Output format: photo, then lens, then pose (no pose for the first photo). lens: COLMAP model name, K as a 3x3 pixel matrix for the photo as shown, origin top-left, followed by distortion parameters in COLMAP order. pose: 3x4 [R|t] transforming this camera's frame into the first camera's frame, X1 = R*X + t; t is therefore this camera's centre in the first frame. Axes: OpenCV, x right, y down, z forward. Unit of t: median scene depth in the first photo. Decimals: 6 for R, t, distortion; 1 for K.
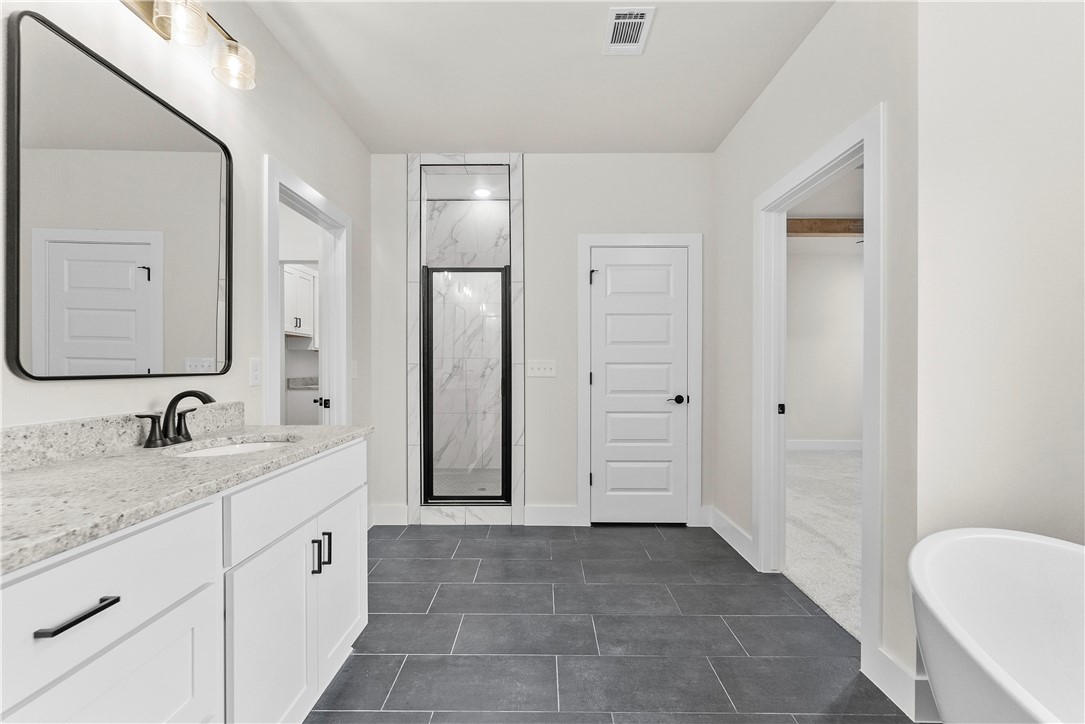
lens RADIAL K [[447.3, 0, 539.9], [0, 447.3, 356.2], [0, 0, 1]] dist [0.003737, -0.000024]
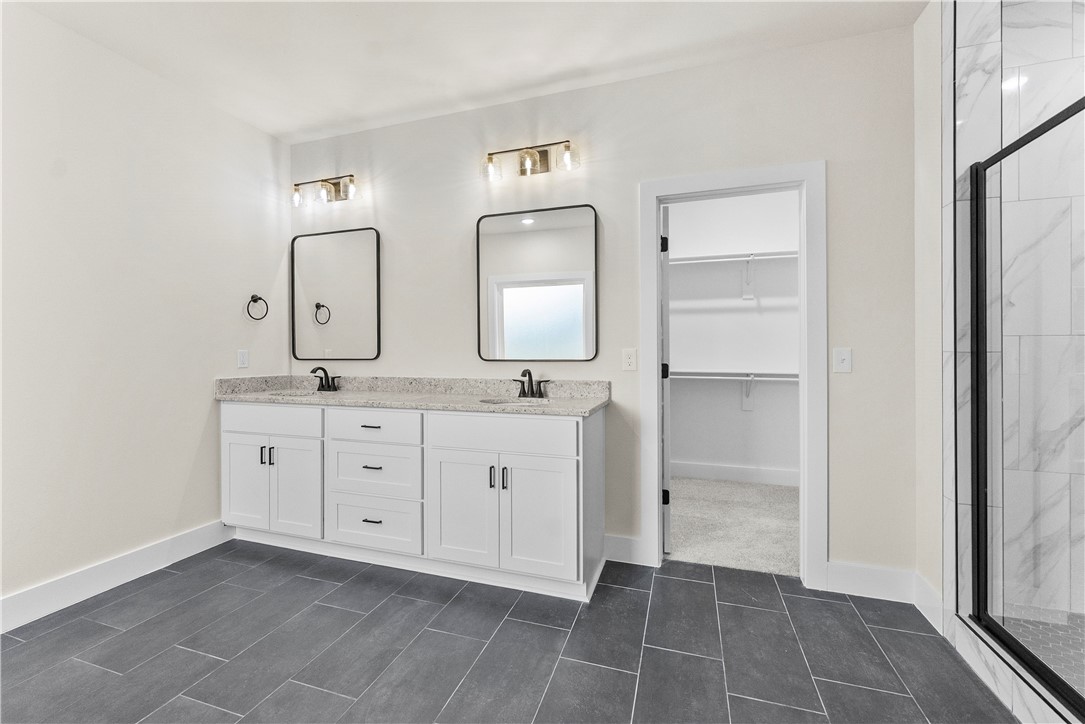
lens RADIAL K [[447.3, 0, 527.9], [0, 447.3, 357.2], [0, 0, 1]] dist [0.003737, -0.000024]
pose [[-0.288876, 0.022621, -0.957099, 0.828934], [0.023740, 0.999583, 0.016460, 0.001495], [0.957072, -0.017967, -0.289292, 1.389078]]
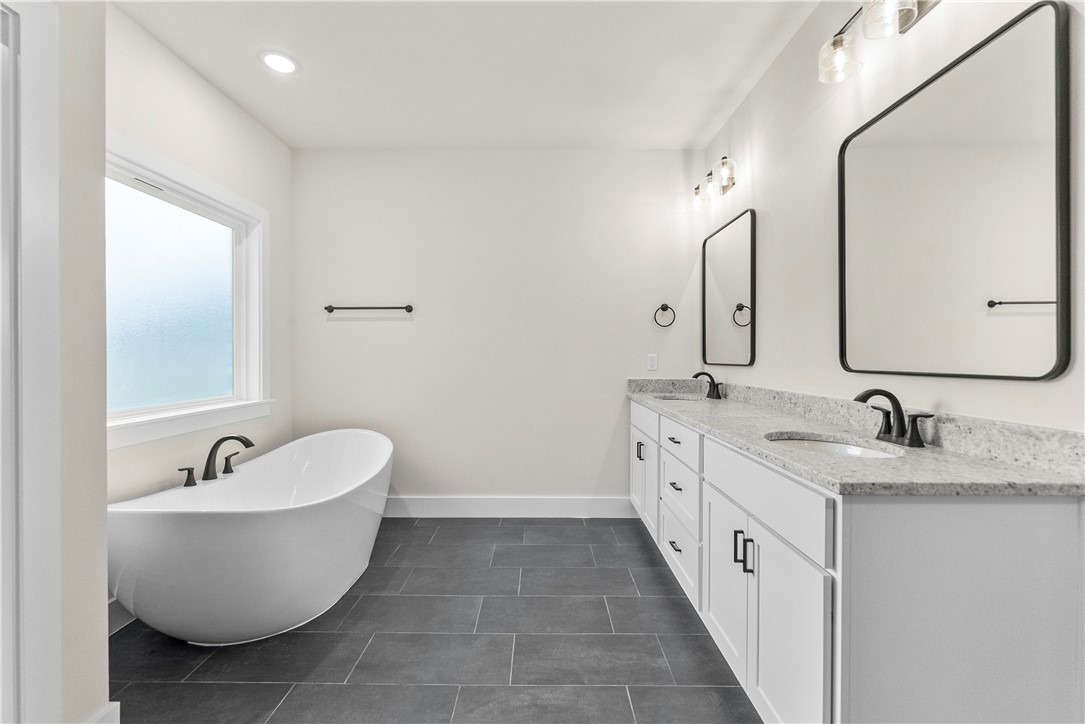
lens RADIAL K [[447.3, 0, 549.5], [0, 447.3, 362.6], [0, 0, 1]] dist [0.003737, -0.000024]
pose [[-0.998954, 0.009475, -0.044727, -0.029622], [0.009693, 0.999942, -0.004661, 0.017010], [0.044680, -0.005090, -0.998988, 1.774382]]
